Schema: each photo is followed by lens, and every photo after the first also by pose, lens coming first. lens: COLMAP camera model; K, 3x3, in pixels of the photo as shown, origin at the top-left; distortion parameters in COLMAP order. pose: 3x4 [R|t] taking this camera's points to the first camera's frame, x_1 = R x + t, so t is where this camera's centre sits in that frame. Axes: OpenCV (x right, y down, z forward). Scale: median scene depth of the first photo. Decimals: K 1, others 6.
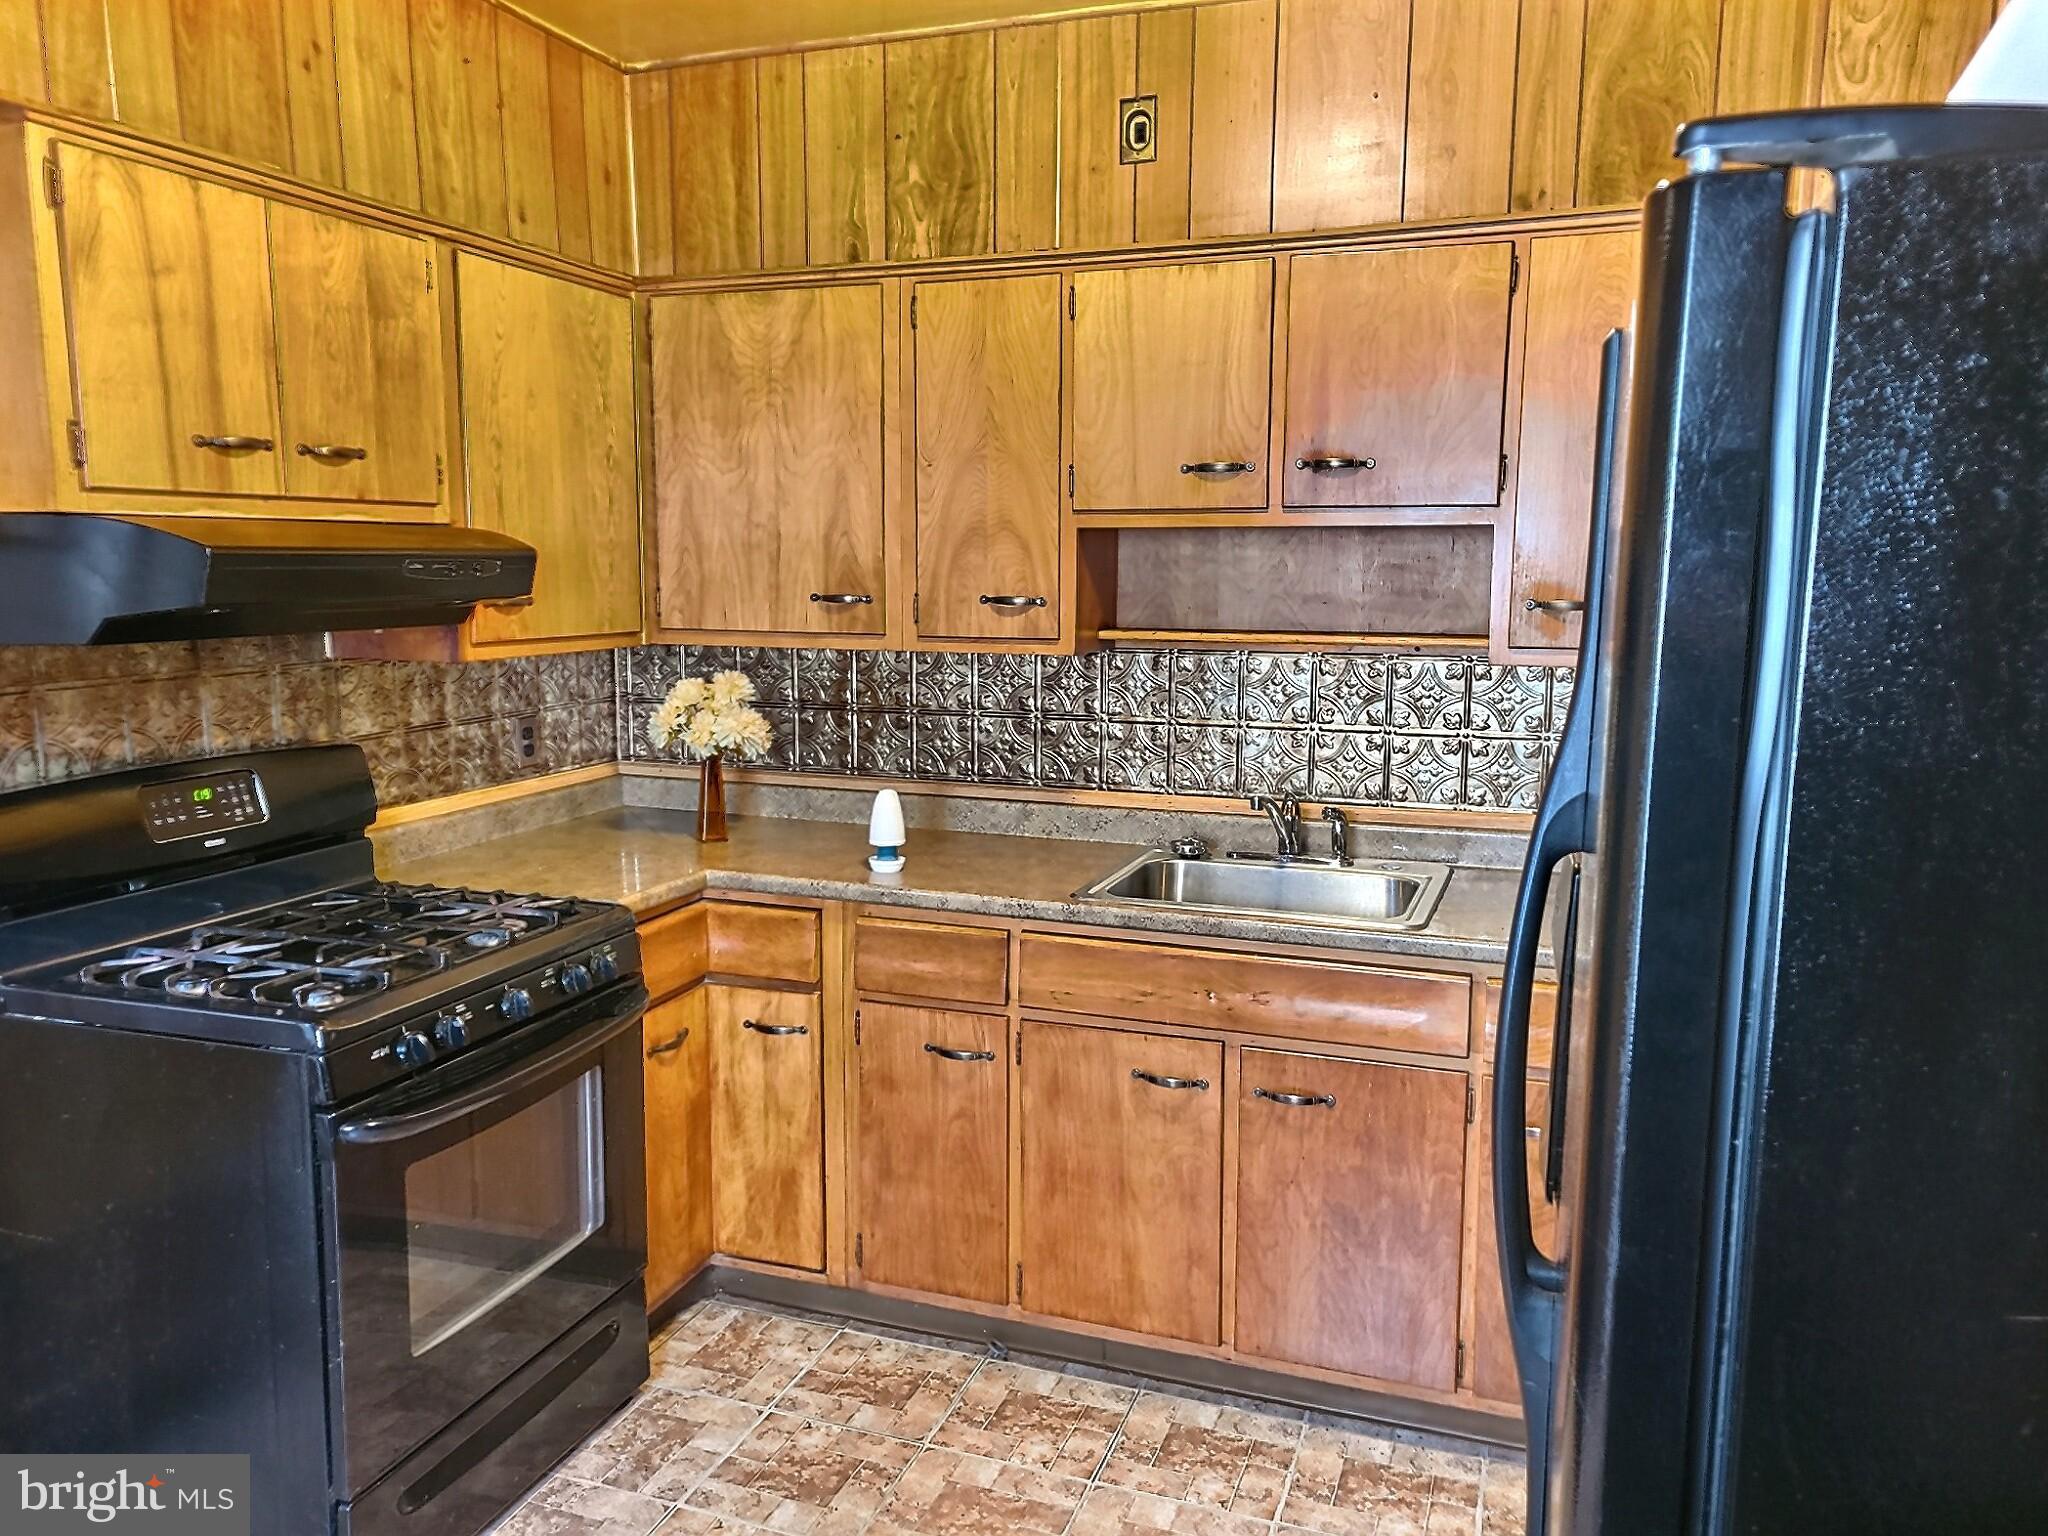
lens RADIAL K [[1519.4, 0, 1017.7], [0, 1519.4, 779.1], [0, 0, 1]] dist [0.050860, -0.024158]
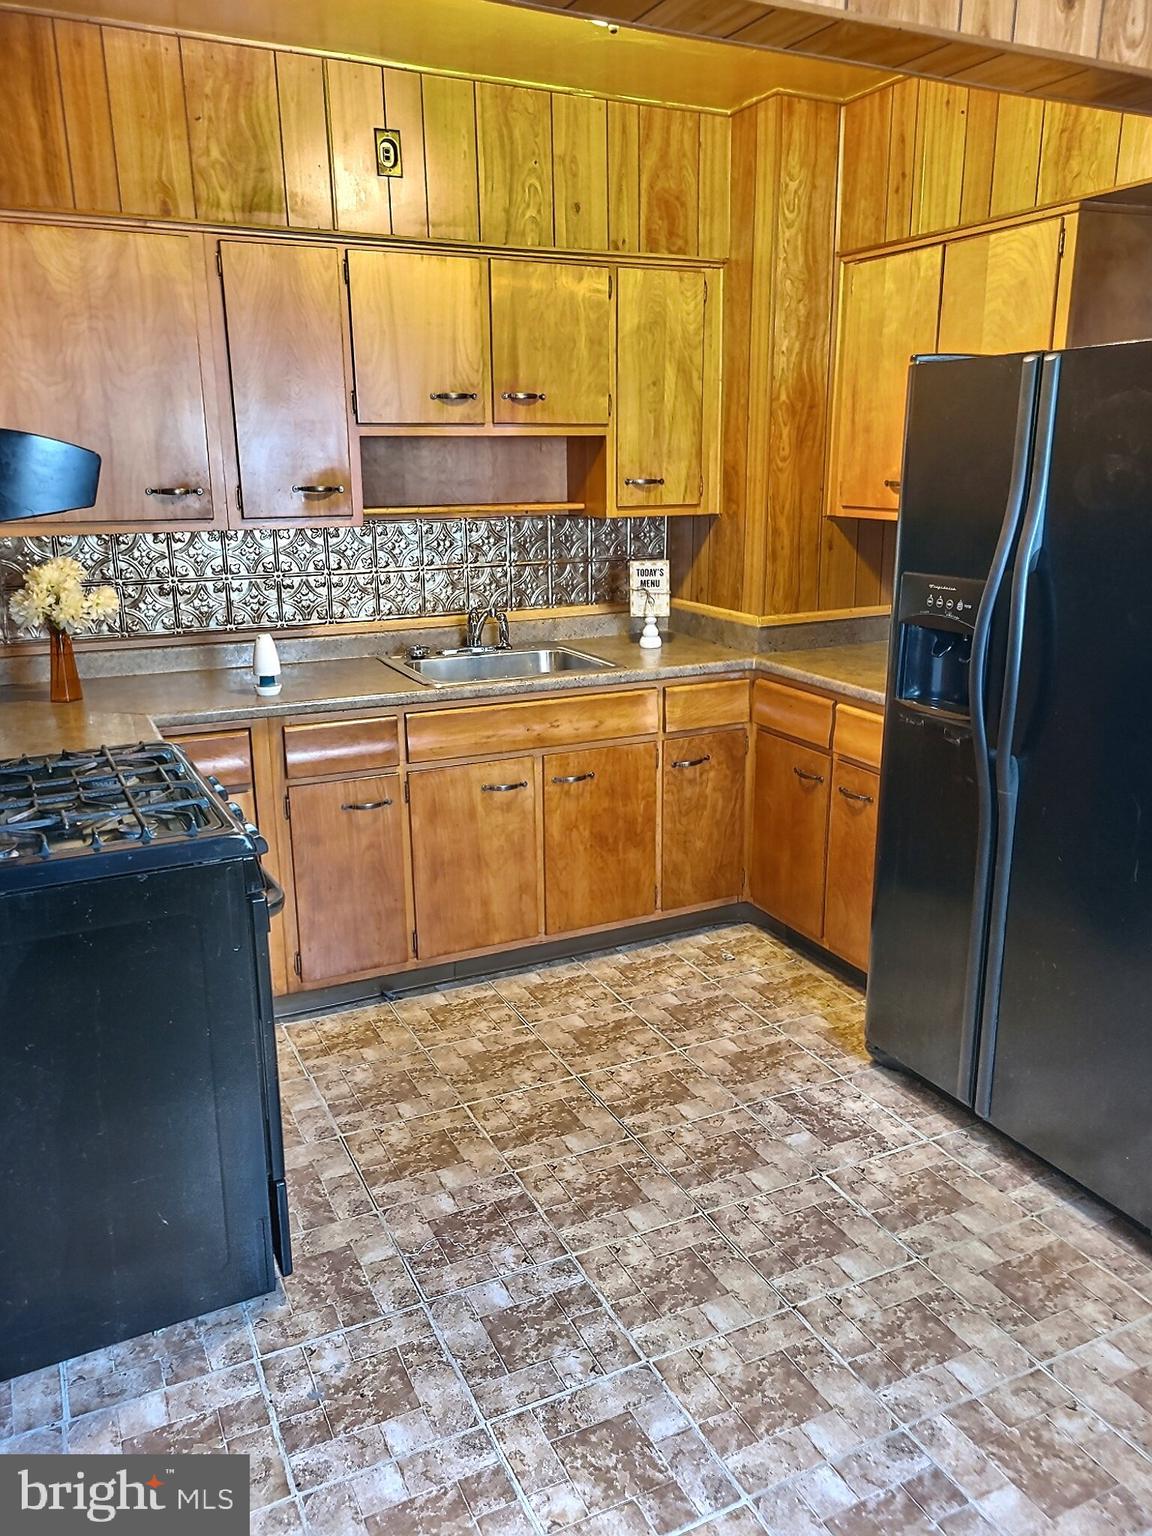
lens RADIAL K [[1139.6, 0, 581.0], [0, 1139.6, 754.3], [0, 0, 1]] dist [0.050860, -0.024158]
pose [[0.699906, -0.190417, 0.688384, -0.635600], [0.113277, 0.981202, 0.156241, -0.015850], [-0.705194, -0.031376, 0.708319, 0.079178]]
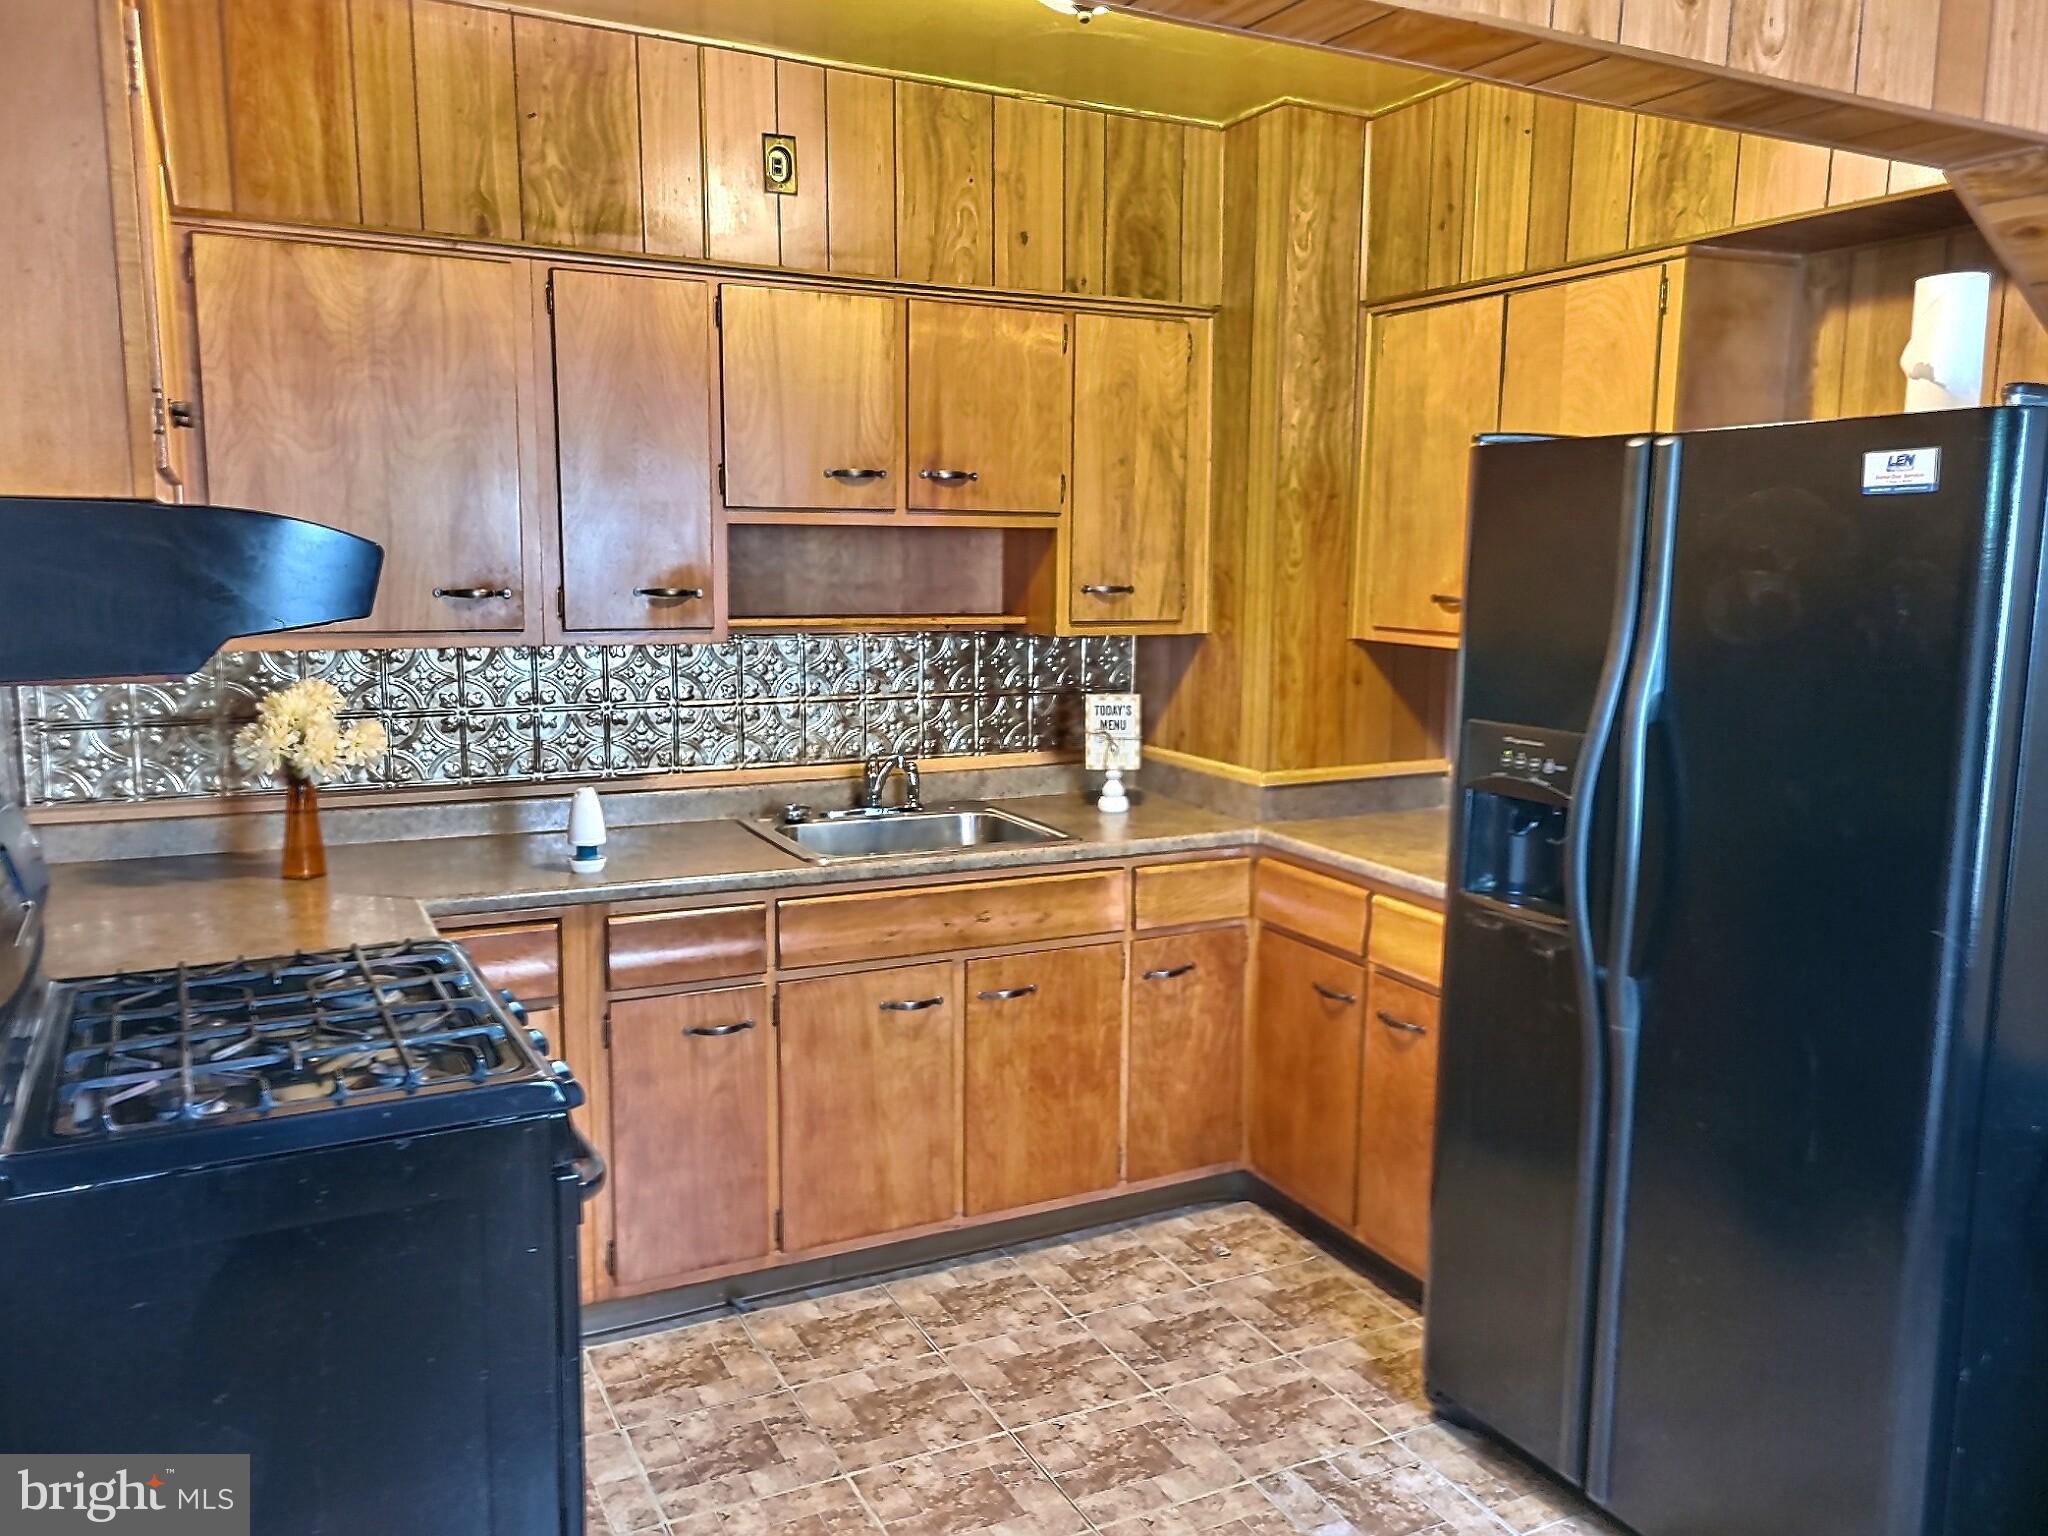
lens RADIAL K [[1519.4, 0, 1012.2], [0, 1519.4, 769.7], [0, 0, 1]] dist [0.050860, -0.024158]
pose [[0.689008, -0.102686, 0.717442, -0.625162], [0.096548, 0.994094, 0.049561, -0.028319], [-0.718294, 0.035119, 0.694853, 0.125532]]
